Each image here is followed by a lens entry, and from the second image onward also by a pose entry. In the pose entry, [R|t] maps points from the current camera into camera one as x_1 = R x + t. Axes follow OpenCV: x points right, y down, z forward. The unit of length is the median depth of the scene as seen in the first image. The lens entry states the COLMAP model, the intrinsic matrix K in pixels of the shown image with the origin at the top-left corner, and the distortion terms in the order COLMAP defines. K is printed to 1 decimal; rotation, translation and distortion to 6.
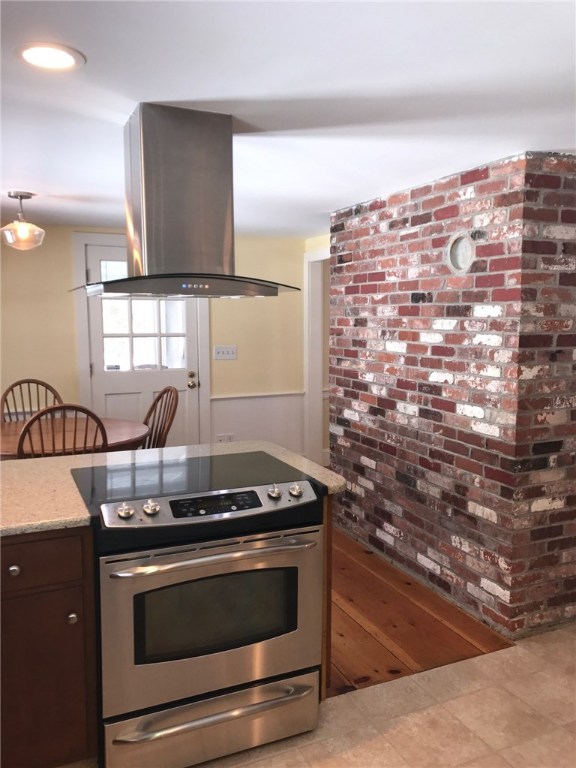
lens RADIAL K [[619.4, 0, 288.0], [0, 619.4, 384.0], [0, 0, 1]] dist [0.002129, 0.005984]
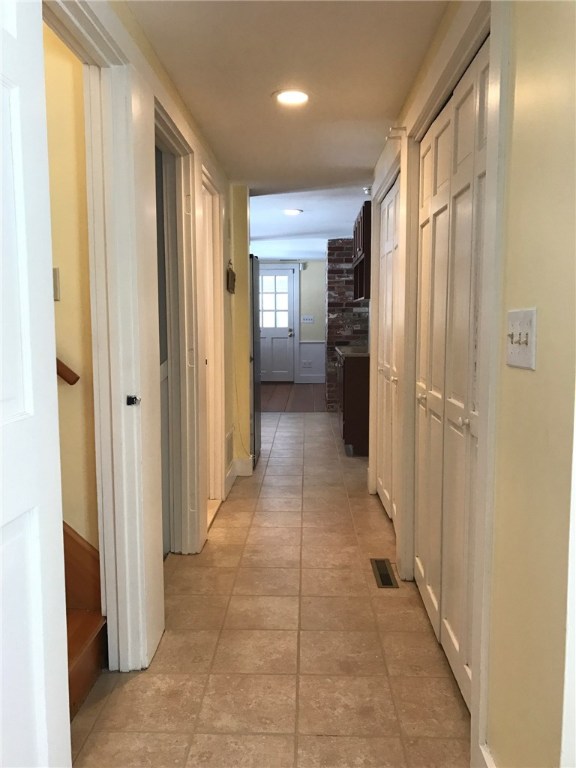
lens RADIAL K [[624.3, 0, 288.0], [0, 624.3, 384.0], [0, 0, 1]] dist [0.012259, 0.009697]
pose [[0.895204, 0.041409, -0.443728, 1.481322], [-0.038810, 0.999135, 0.014942, 0.257286], [0.443963, 0.003845, 0.896037, -1.647604]]
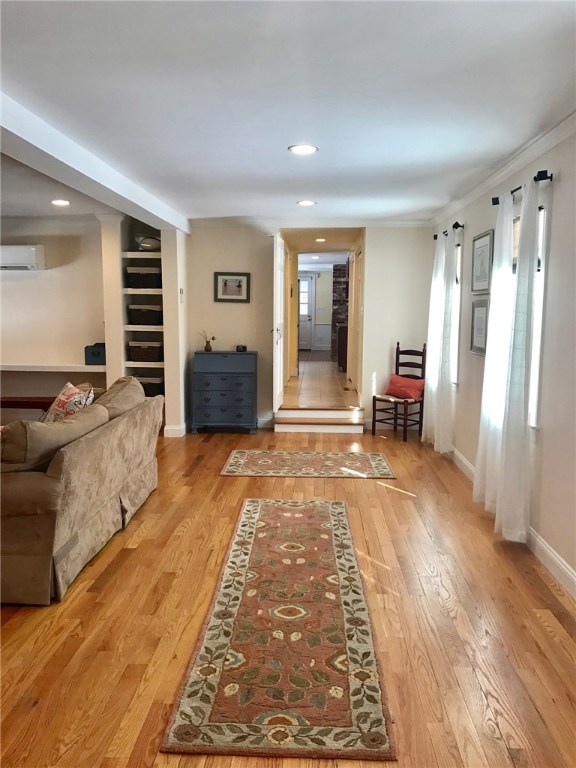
lens RADIAL K [[624.3, 0, 288.0], [0, 624.3, 384.0], [0, 0, 1]] dist [0.012259, 0.009697]
pose [[0.889351, 0.059563, -0.453329, 2.387961], [-0.050886, 0.998213, 0.031325, 0.464707], [0.454385, -0.004791, 0.890793, -3.714166]]
